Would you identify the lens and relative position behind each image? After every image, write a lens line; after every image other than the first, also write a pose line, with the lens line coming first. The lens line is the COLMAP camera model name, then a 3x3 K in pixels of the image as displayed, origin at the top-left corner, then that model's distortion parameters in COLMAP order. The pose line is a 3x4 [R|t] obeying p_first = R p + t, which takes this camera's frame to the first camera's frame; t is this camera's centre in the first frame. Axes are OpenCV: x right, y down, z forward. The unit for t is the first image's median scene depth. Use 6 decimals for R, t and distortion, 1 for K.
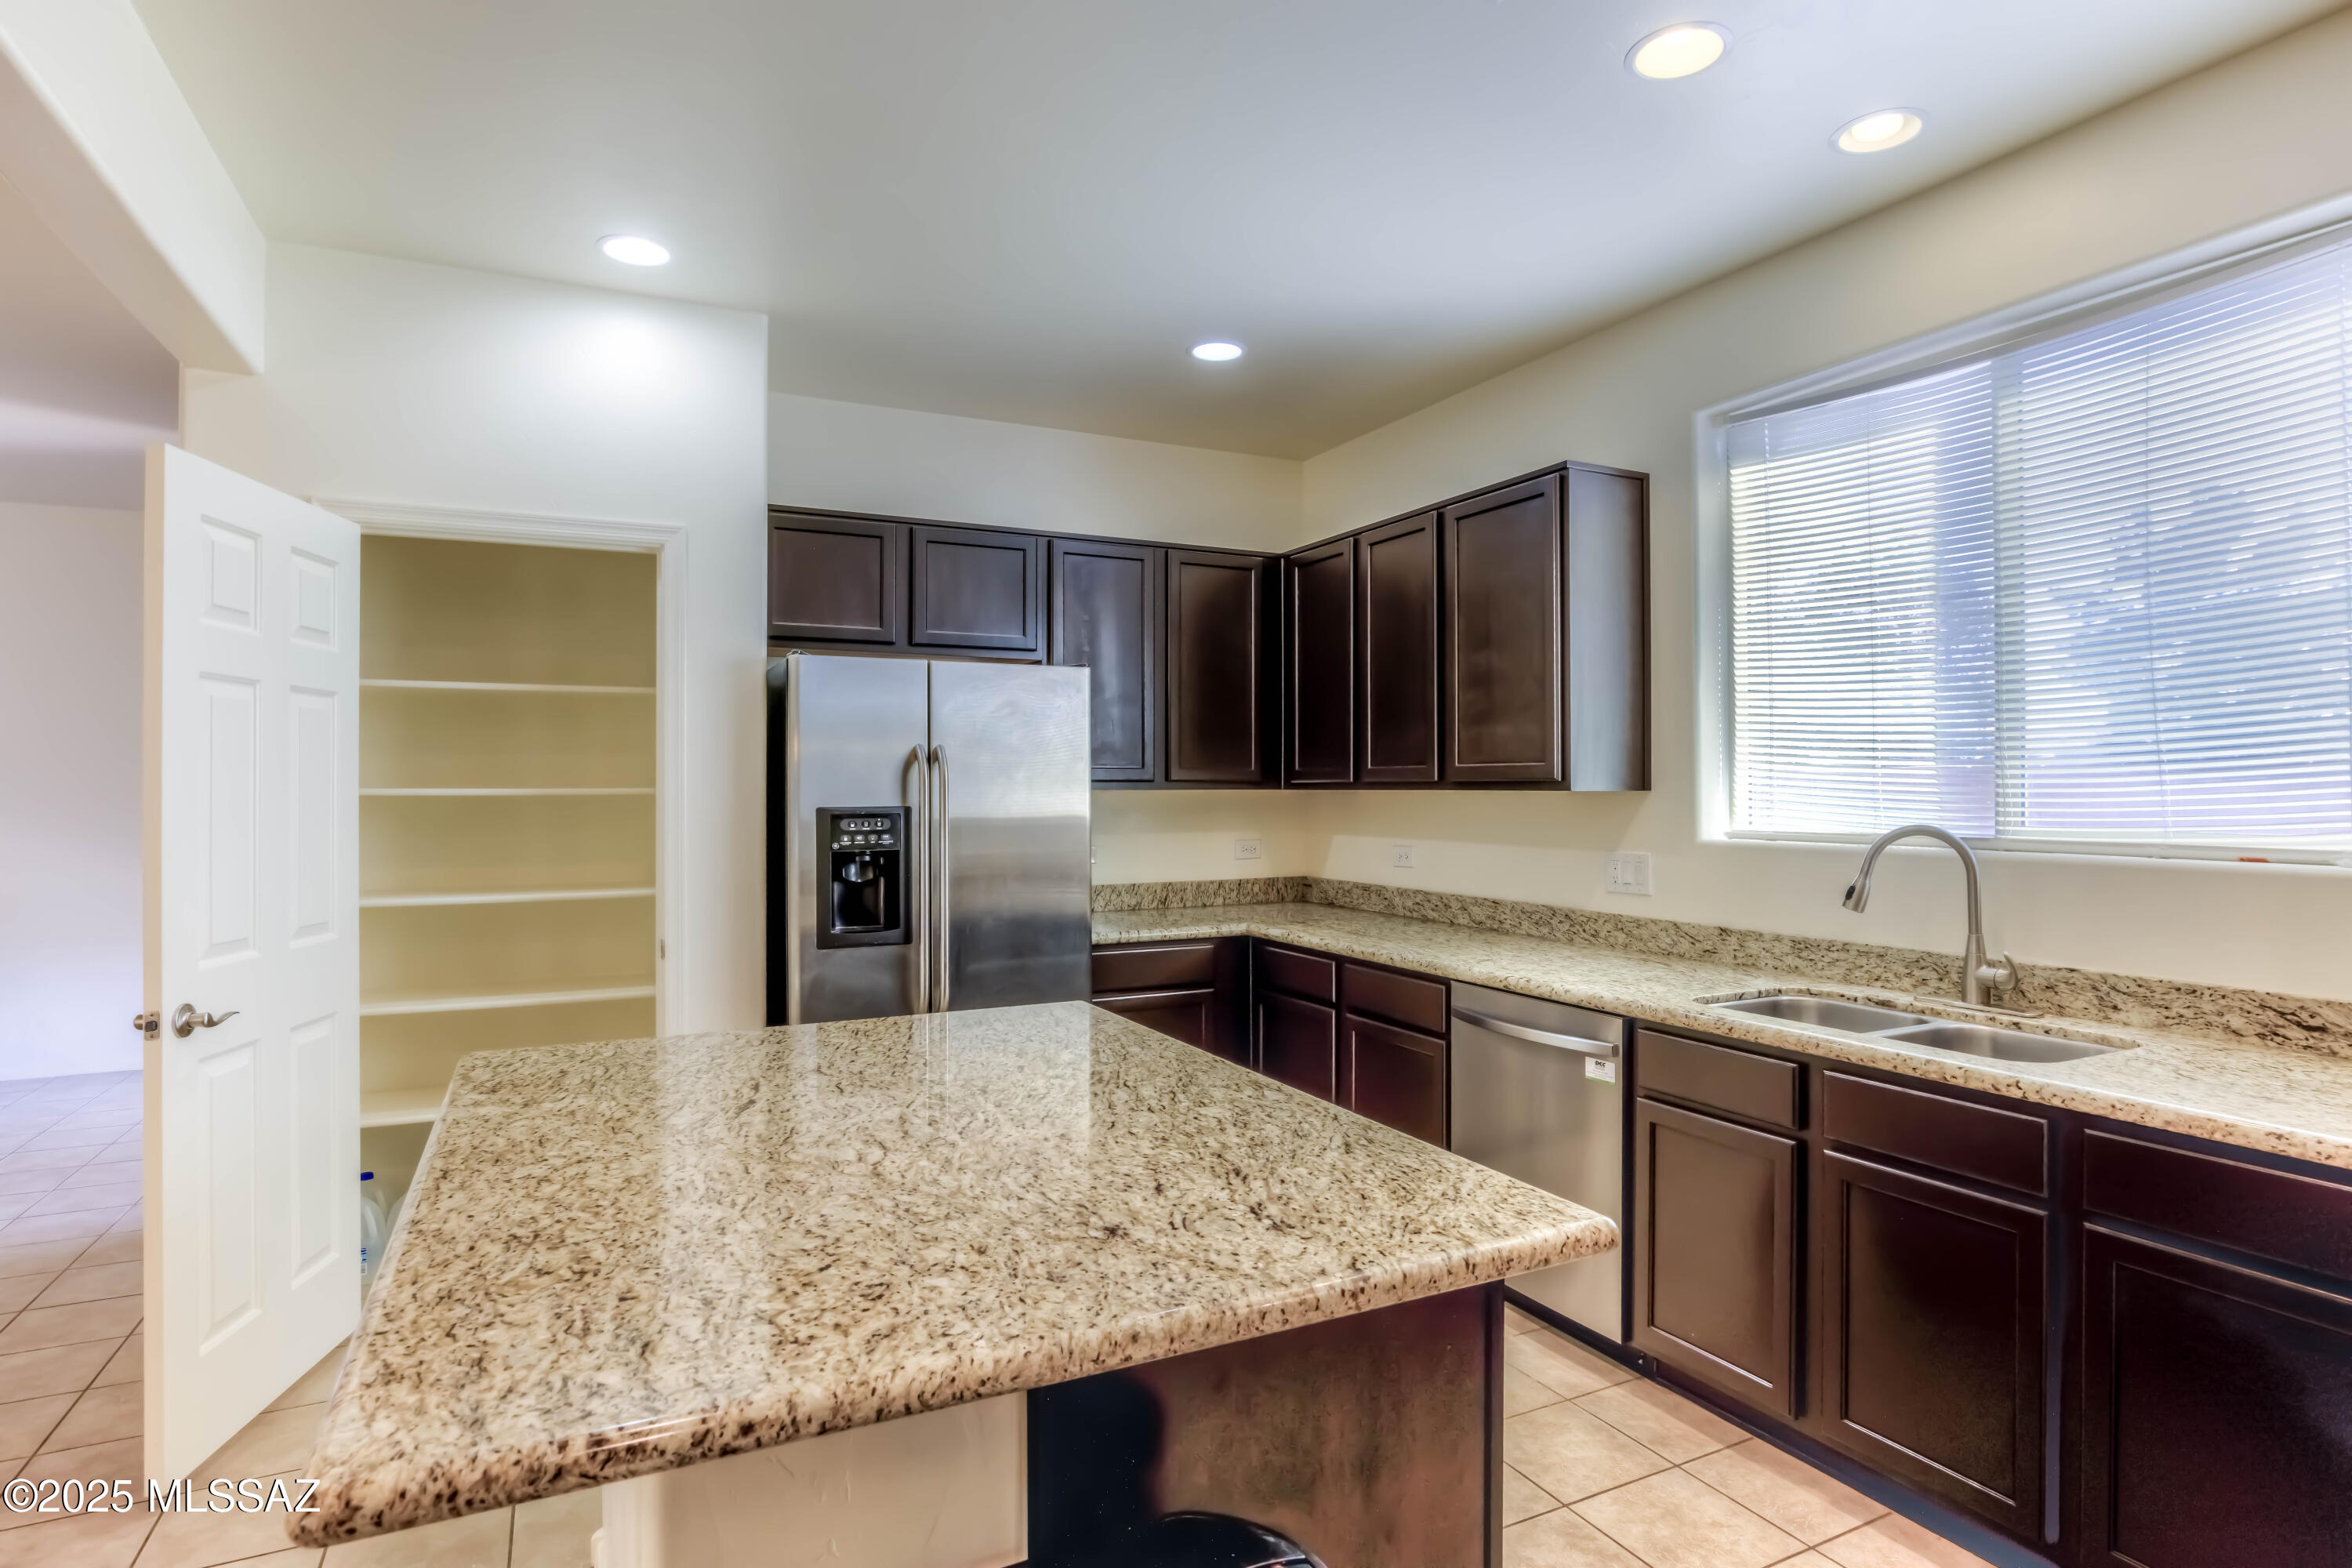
lens RADIAL K [[1210.5, 0, 1184.8], [0, 1210.5, 777.1], [0, 0, 1]] dist [-0.024557, 0.009140]
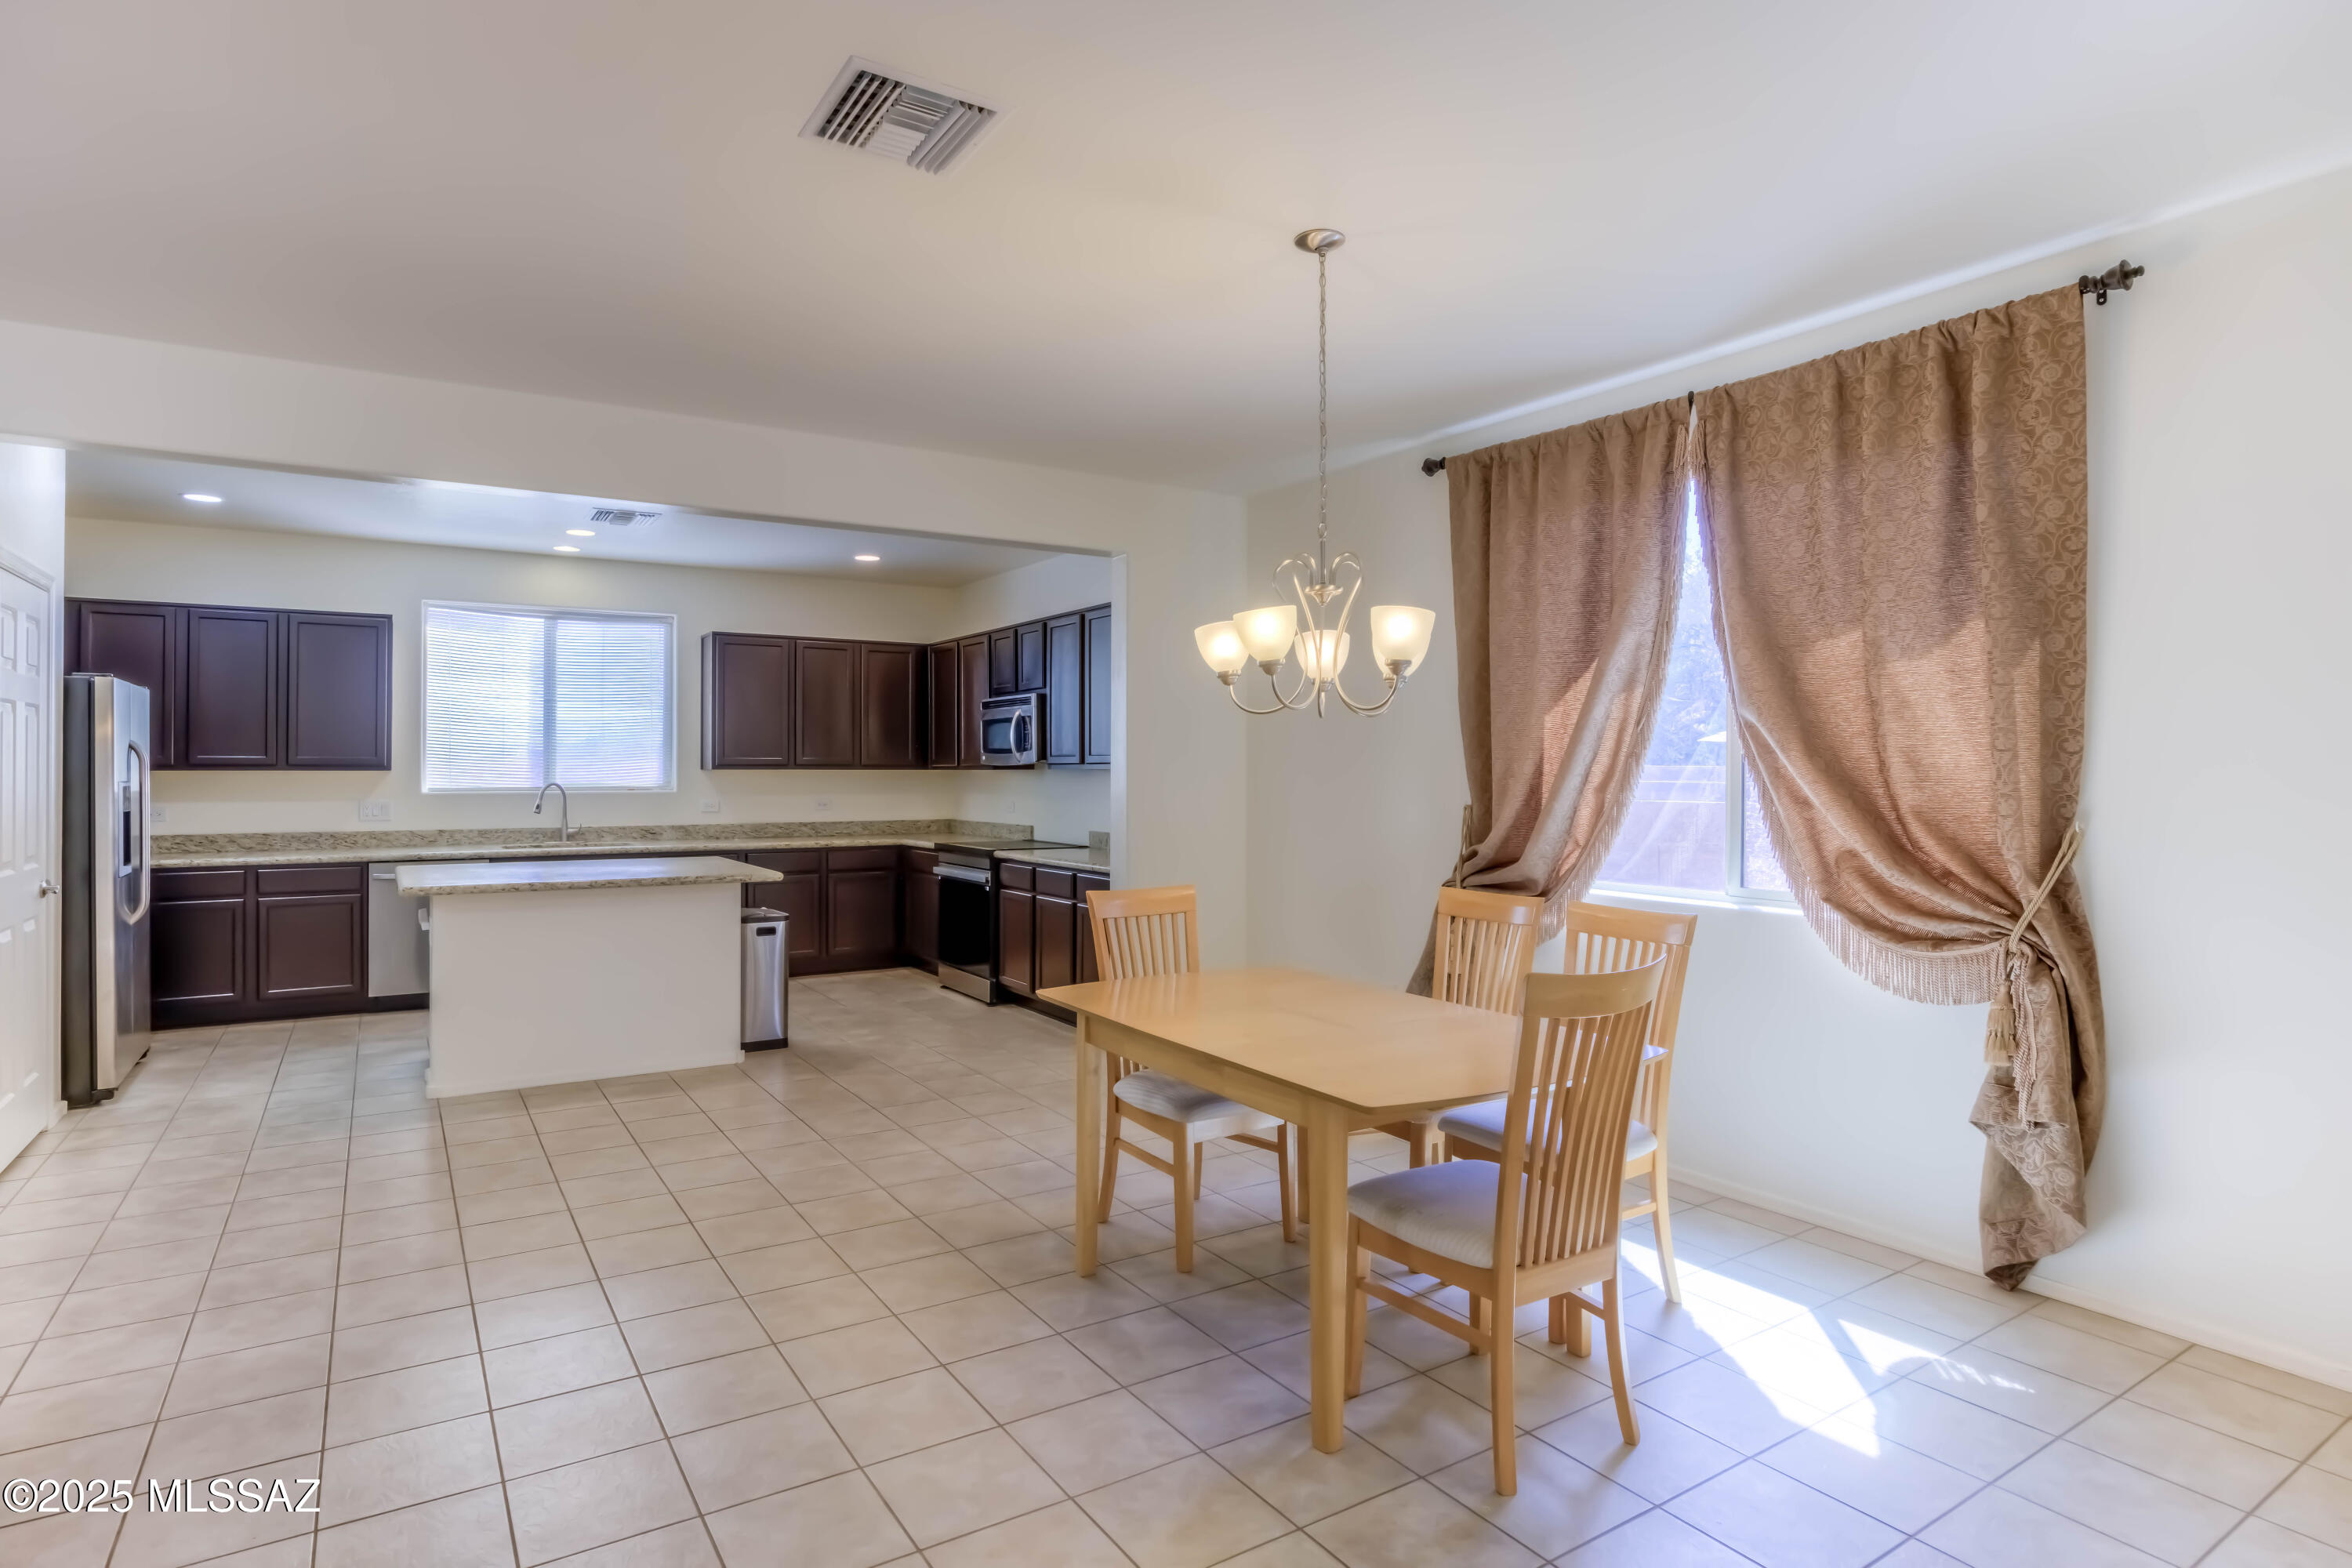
lens RADIAL K [[1210.5, 0, 1140.9], [0, 1210.5, 758.8], [0, 0, 1]] dist [-0.024557, 0.009140]
pose [[-0.087719, 0.008127, 0.996112, -1.978072], [-0.010125, 0.999908, -0.009050, -0.003947], [-0.996094, -0.010879, -0.087628, -0.131643]]
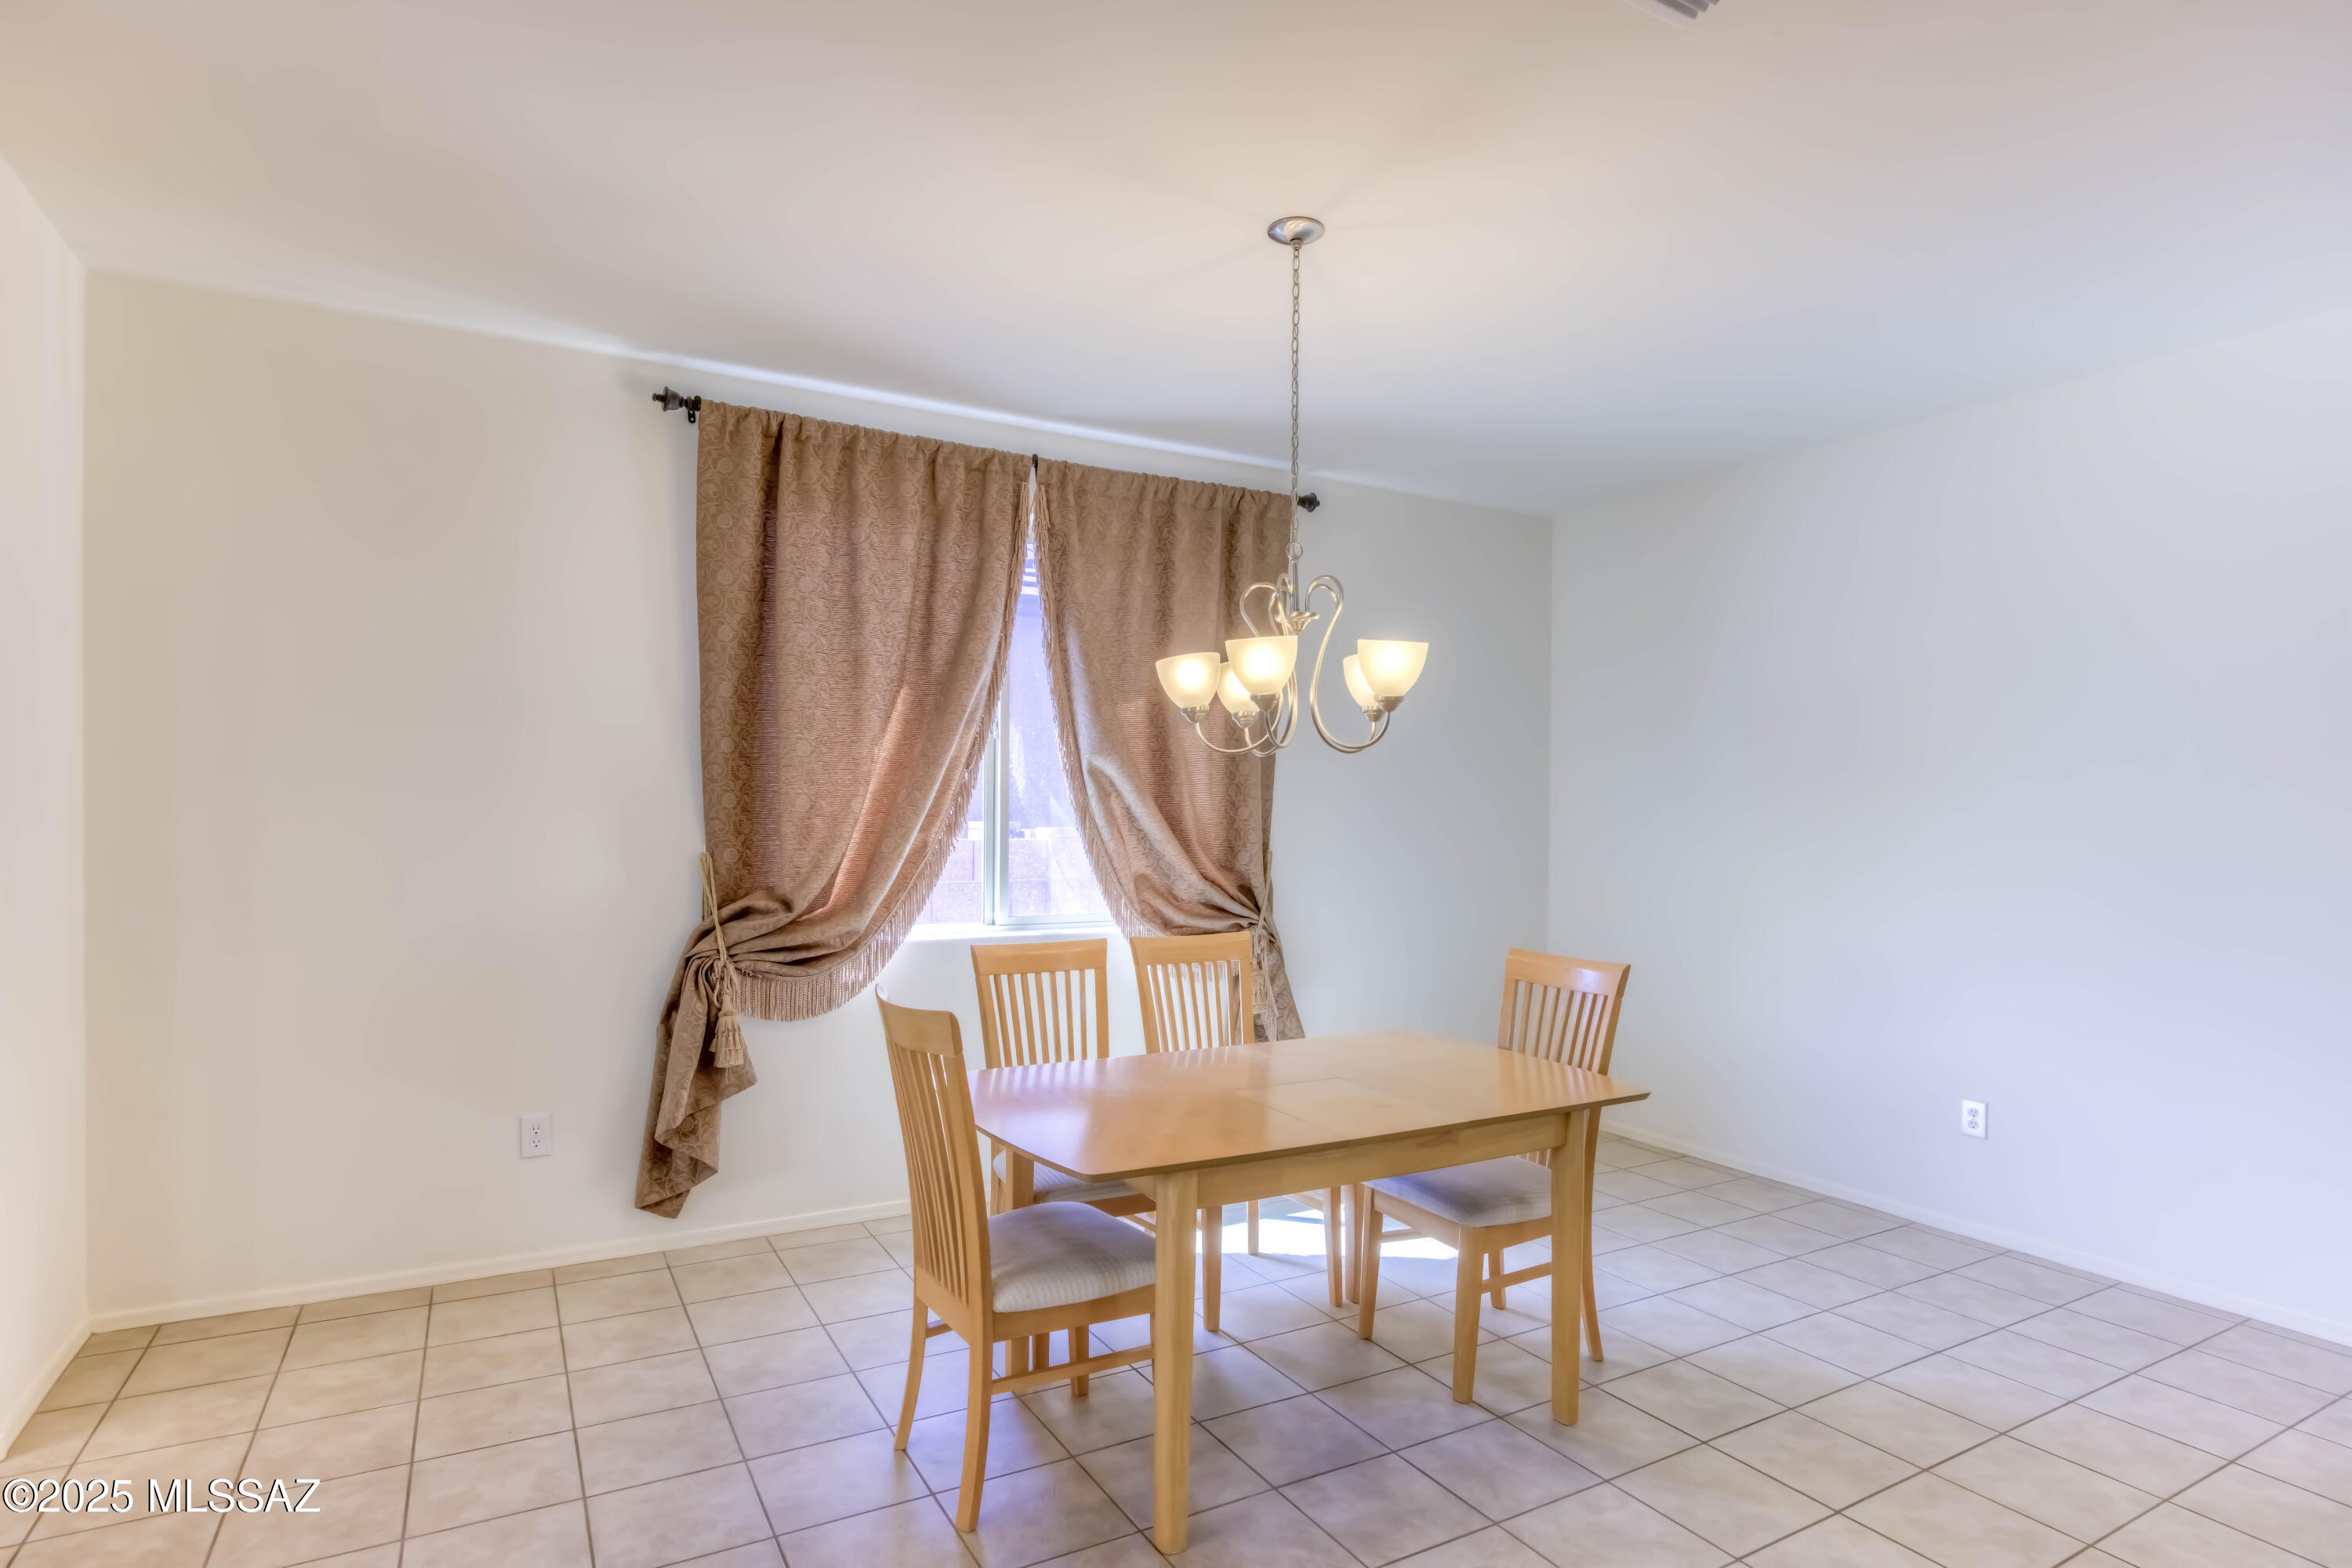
lens RADIAL K [[1210.5, 0, 1170.9], [0, 1210.5, 820.2], [0, 0, 1]] dist [-0.024557, 0.009140]
pose [[-0.999672, -0.001542, -0.025545, -0.926032], [-0.001209, 0.999914, -0.013062, 0.018697], [0.025563, -0.013027, -0.999588, 0.515315]]
